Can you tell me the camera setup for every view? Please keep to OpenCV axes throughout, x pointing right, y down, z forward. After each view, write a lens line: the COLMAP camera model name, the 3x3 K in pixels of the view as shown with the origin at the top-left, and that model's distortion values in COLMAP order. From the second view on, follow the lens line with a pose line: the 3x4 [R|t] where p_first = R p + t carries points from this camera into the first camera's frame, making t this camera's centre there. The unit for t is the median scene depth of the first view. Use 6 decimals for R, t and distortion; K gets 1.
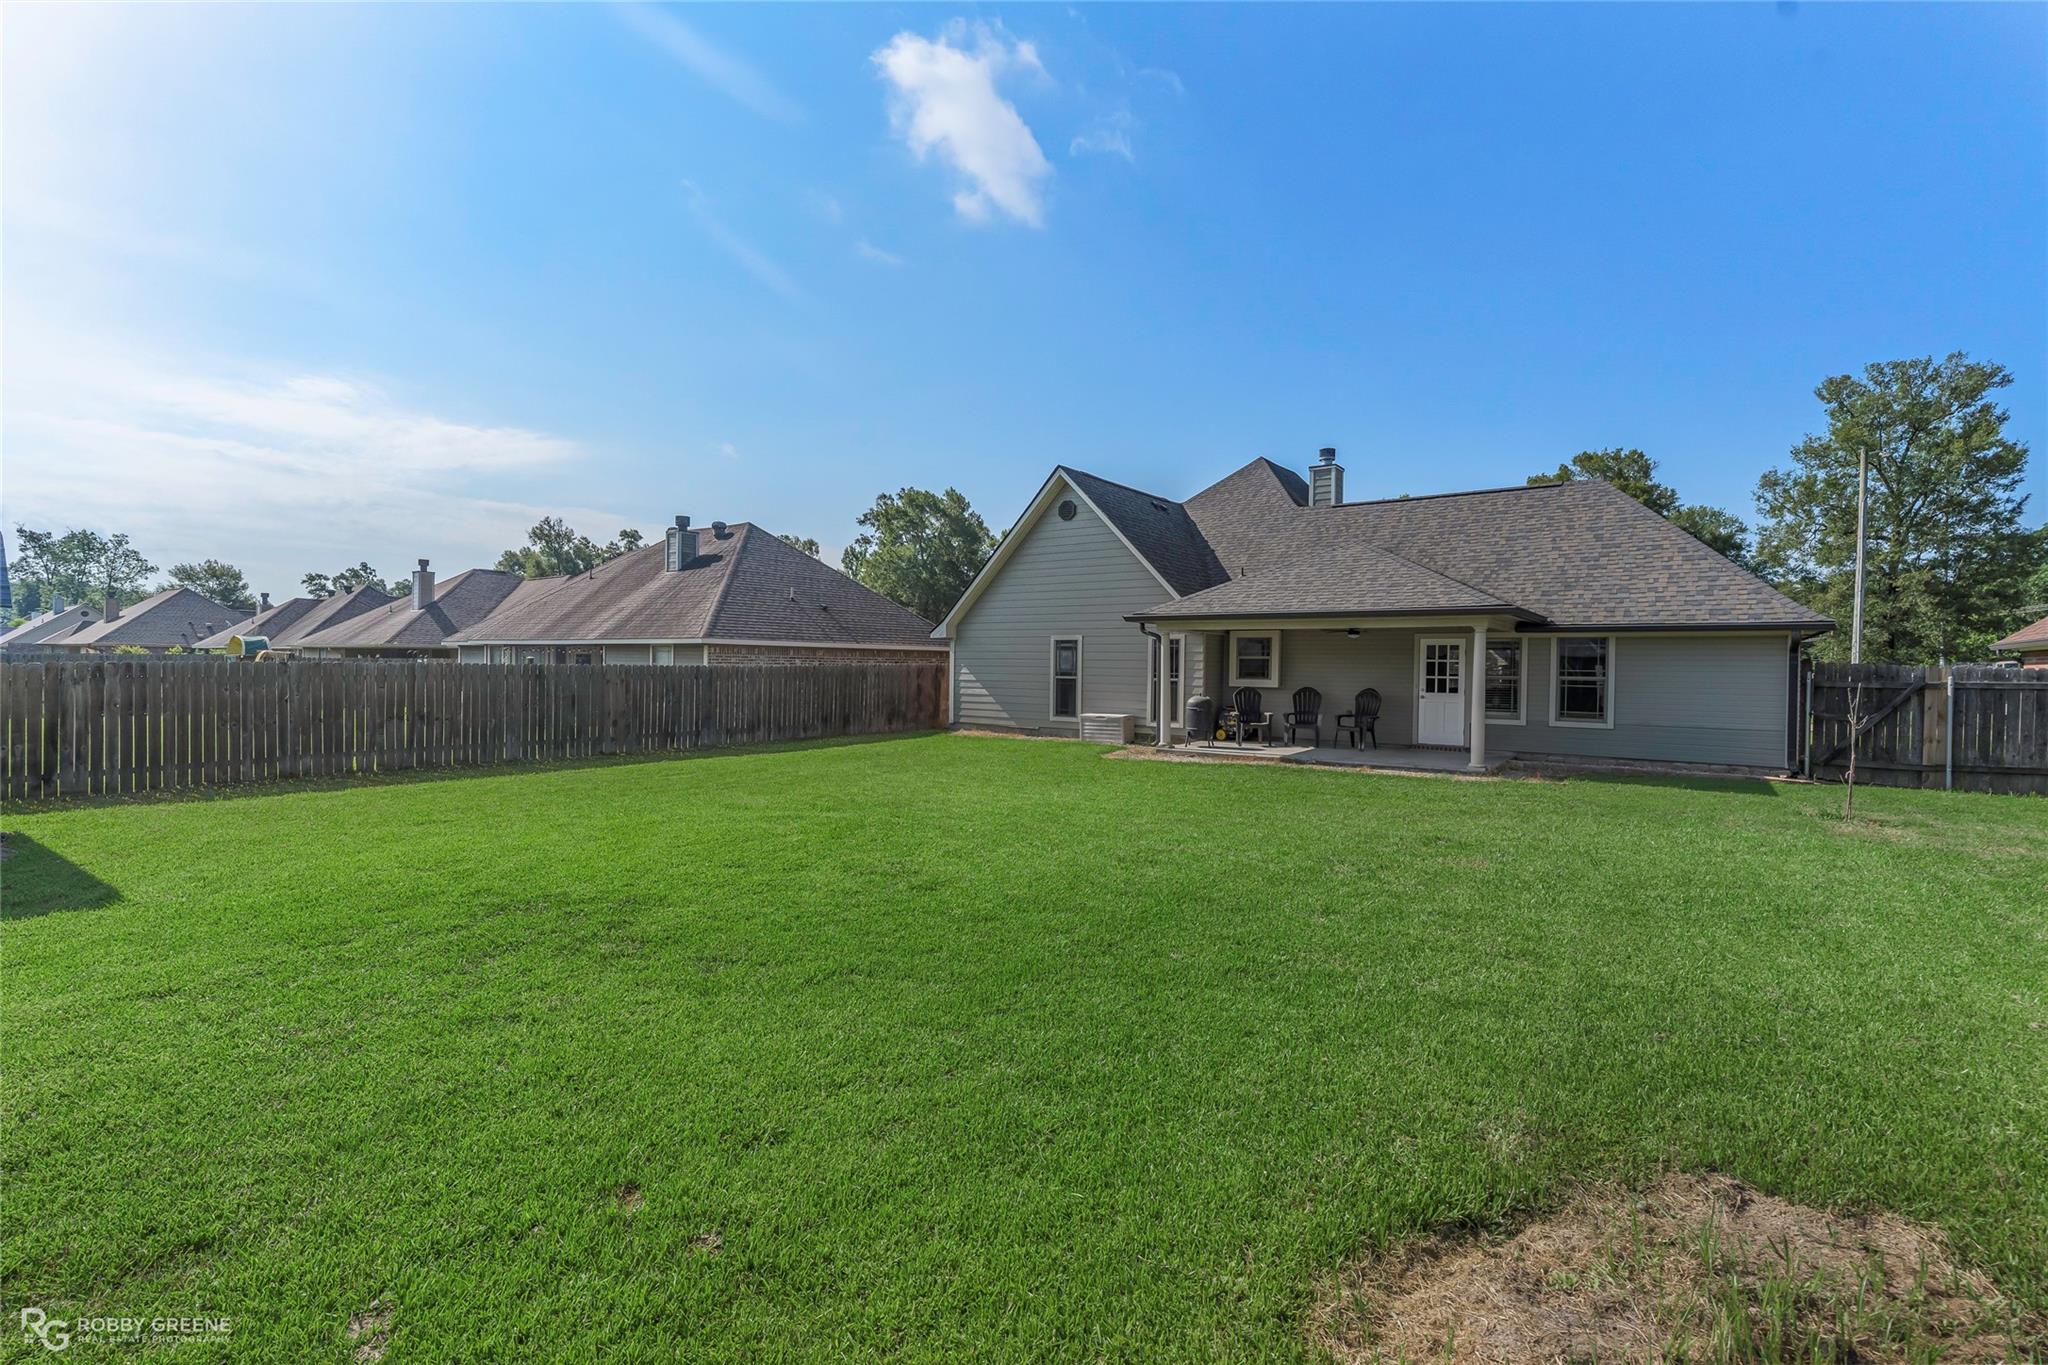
lens RADIAL K [[921.6, 0, 1020.3], [0, 921.6, 673.3], [0, 0, 1]] dist [0.001264, 0.000199]
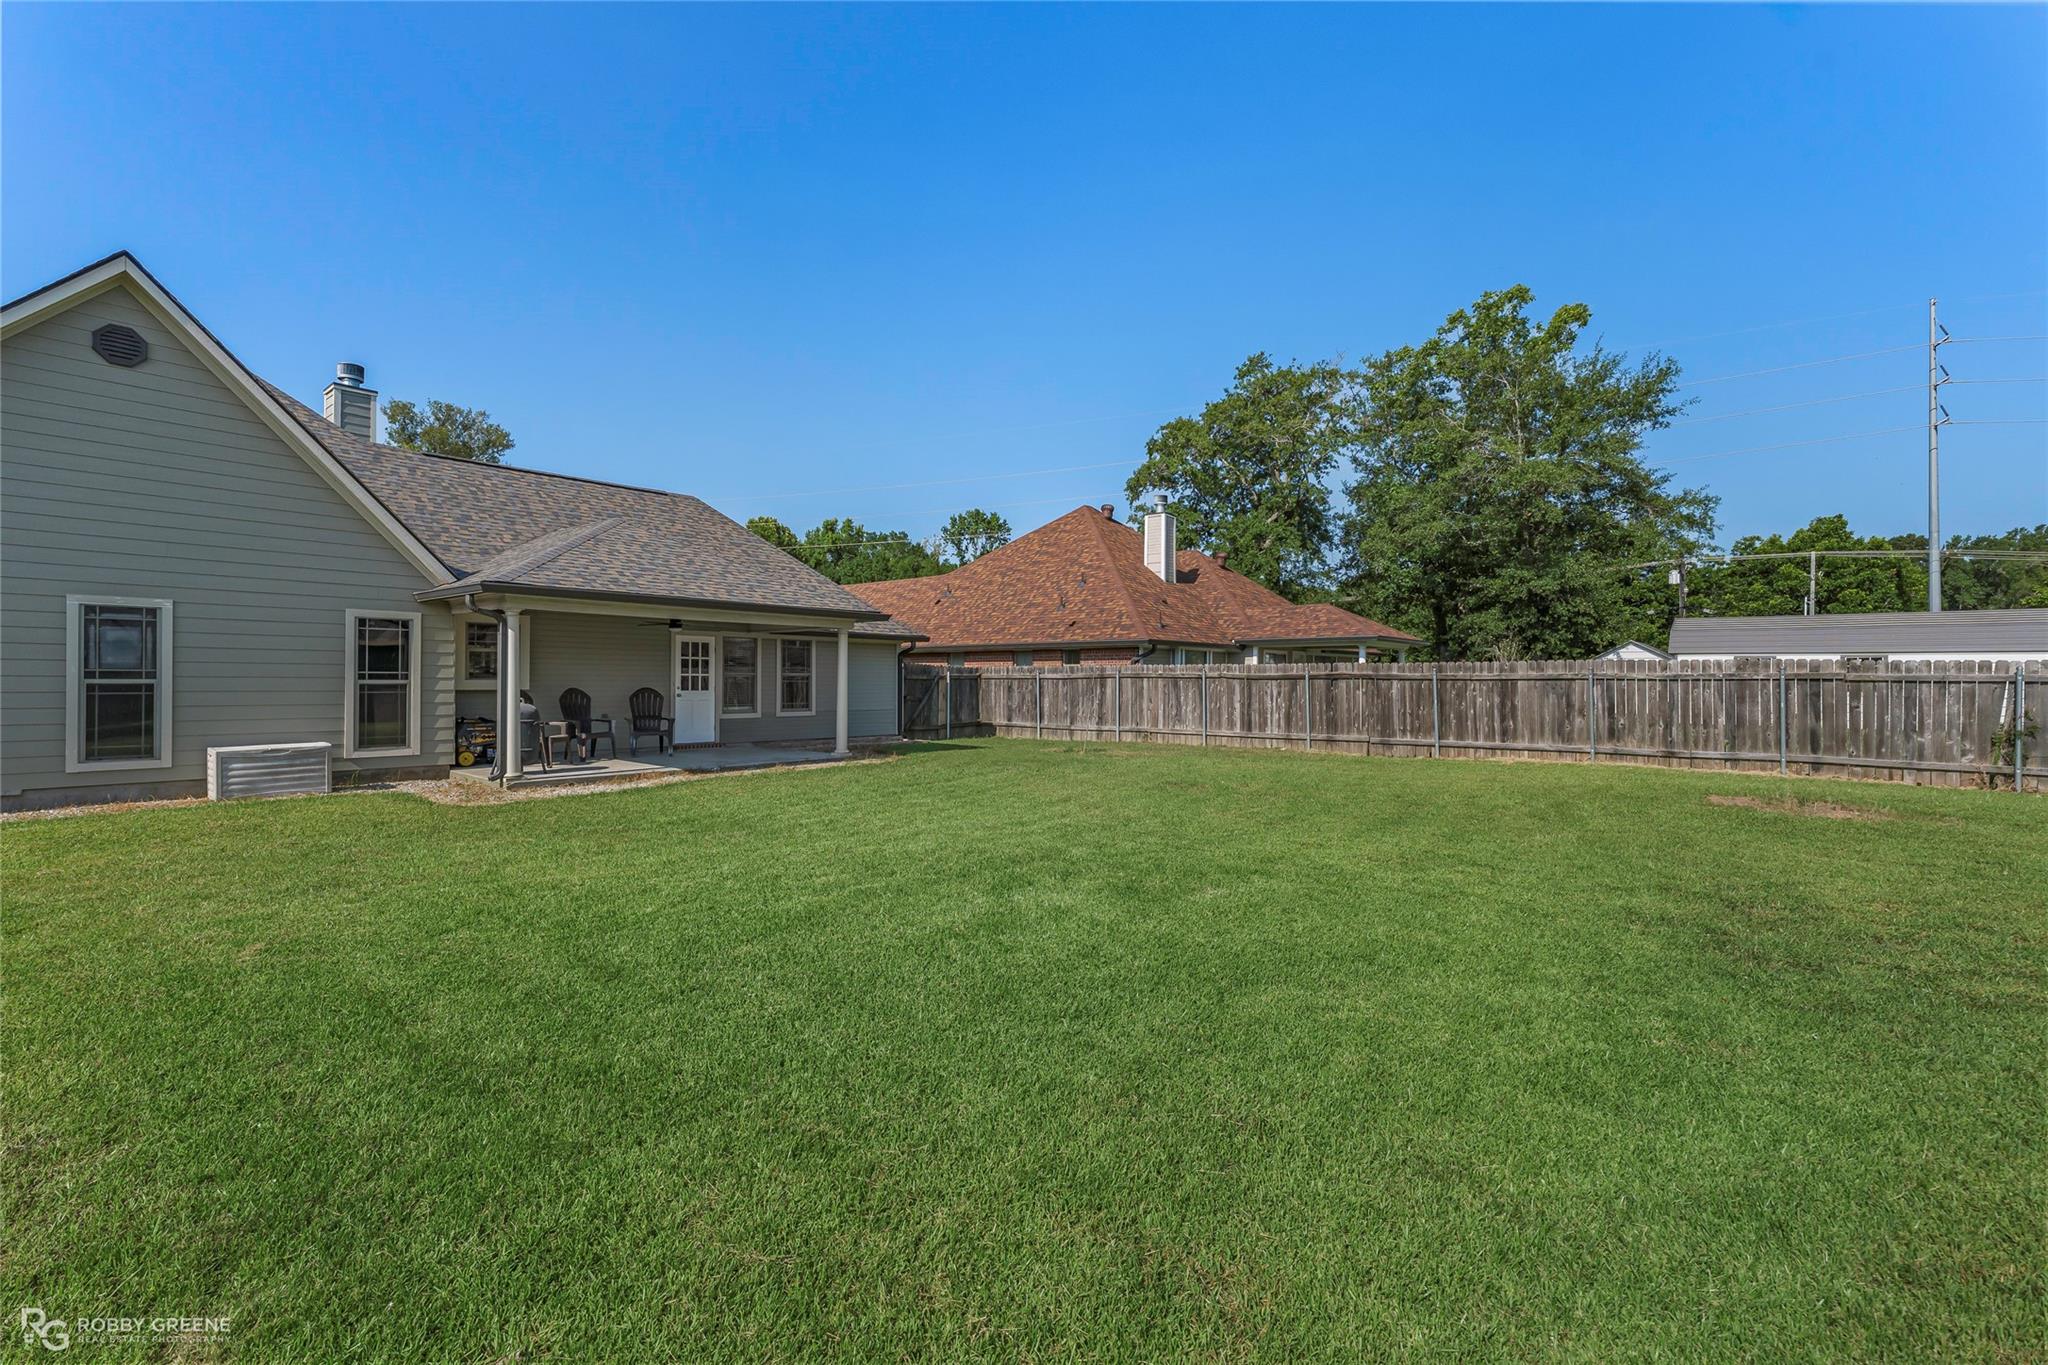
lens RADIAL K [[921.6, 0, 1020.4], [0, 921.6, 681.1], [0, 0, 1]] dist [0.001264, 0.000199]
pose [[0.063615, -0.010009, 0.997924, -0.504476], [0.009262, 0.999913, 0.009438, 0.004982], [-0.997932, 0.008643, 0.063702, 0.586818]]
